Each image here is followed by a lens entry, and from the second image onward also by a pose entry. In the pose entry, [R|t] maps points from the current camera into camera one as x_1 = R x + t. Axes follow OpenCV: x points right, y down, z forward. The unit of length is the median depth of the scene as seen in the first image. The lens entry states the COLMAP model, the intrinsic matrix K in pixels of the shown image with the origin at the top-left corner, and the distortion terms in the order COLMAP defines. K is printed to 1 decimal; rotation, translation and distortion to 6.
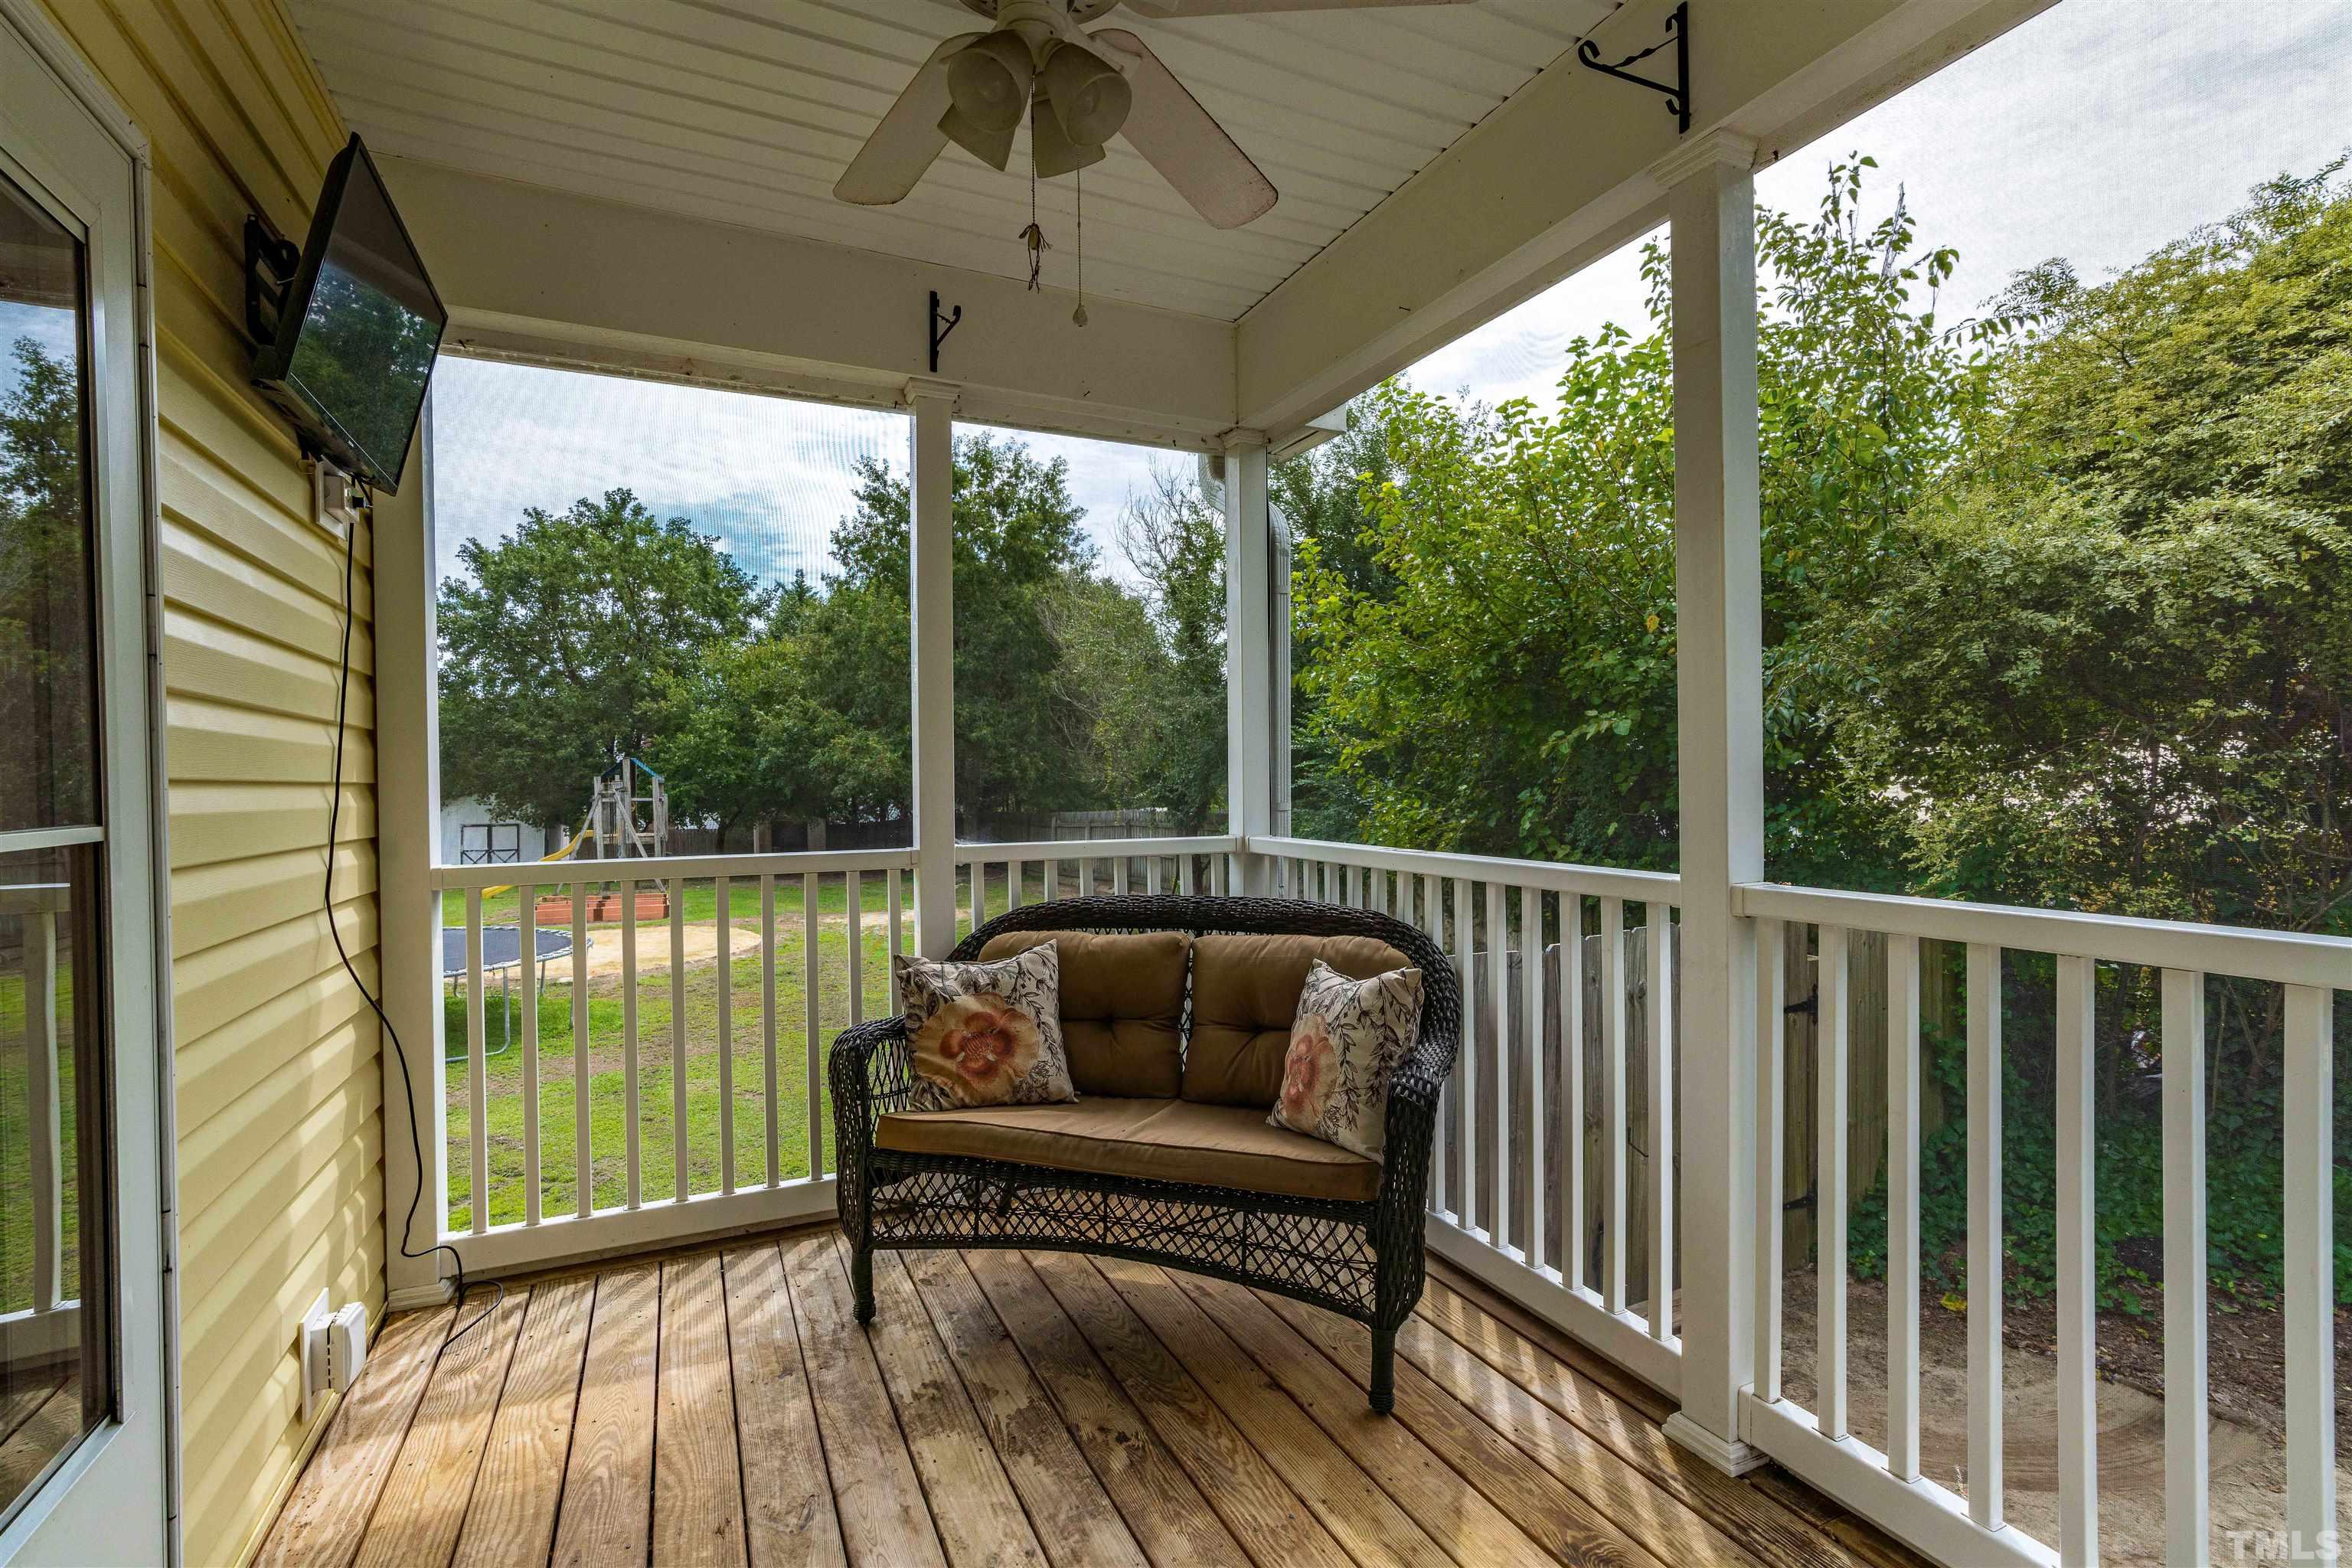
lens RADIAL K [[1080.3, 0, 1157.7], [0, 1080.3, 783.6], [0, 0, 1]] dist [-0.035046, 0.019961]
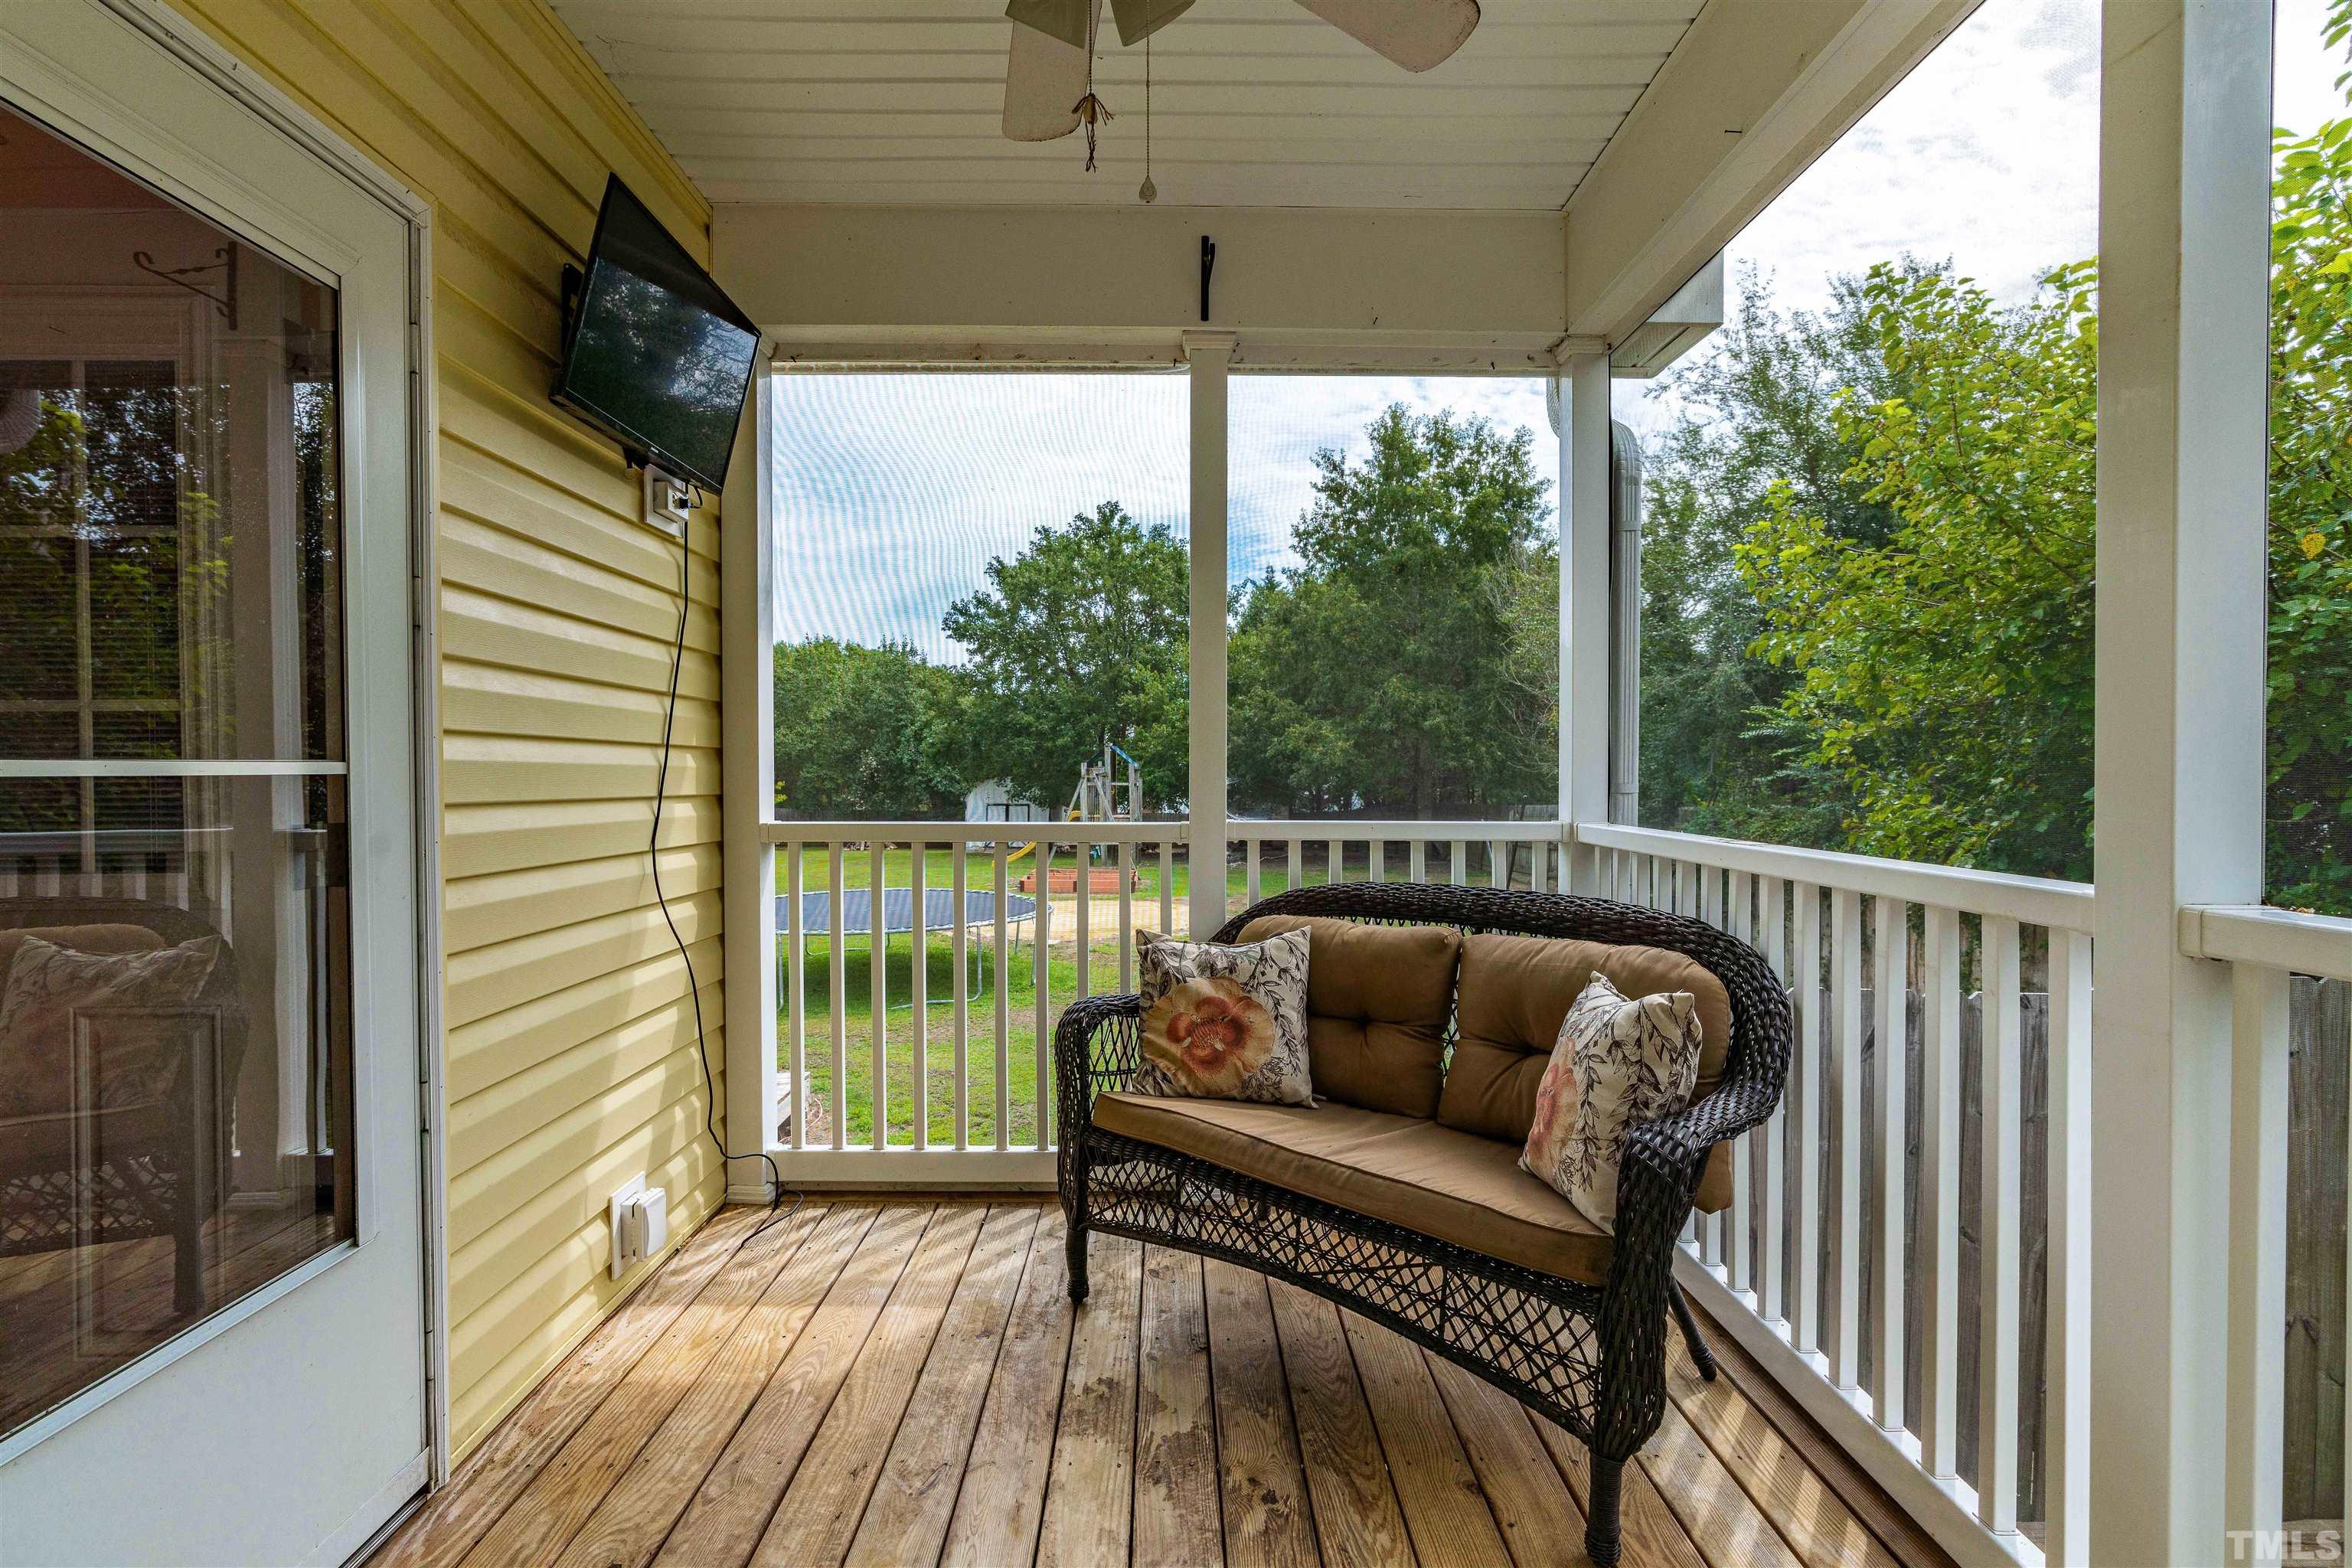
lens RADIAL K [[1080.3, 0, 1165.3], [0, 1080.3, 784.4], [0, 0, 1]] dist [-0.035046, 0.019961]
pose [[0.905603, 0.017737, -0.423755, 0.198775], [-0.014630, 0.999837, 0.010586, 0.019808], [0.423874, -0.003387, 0.905715, 0.144690]]
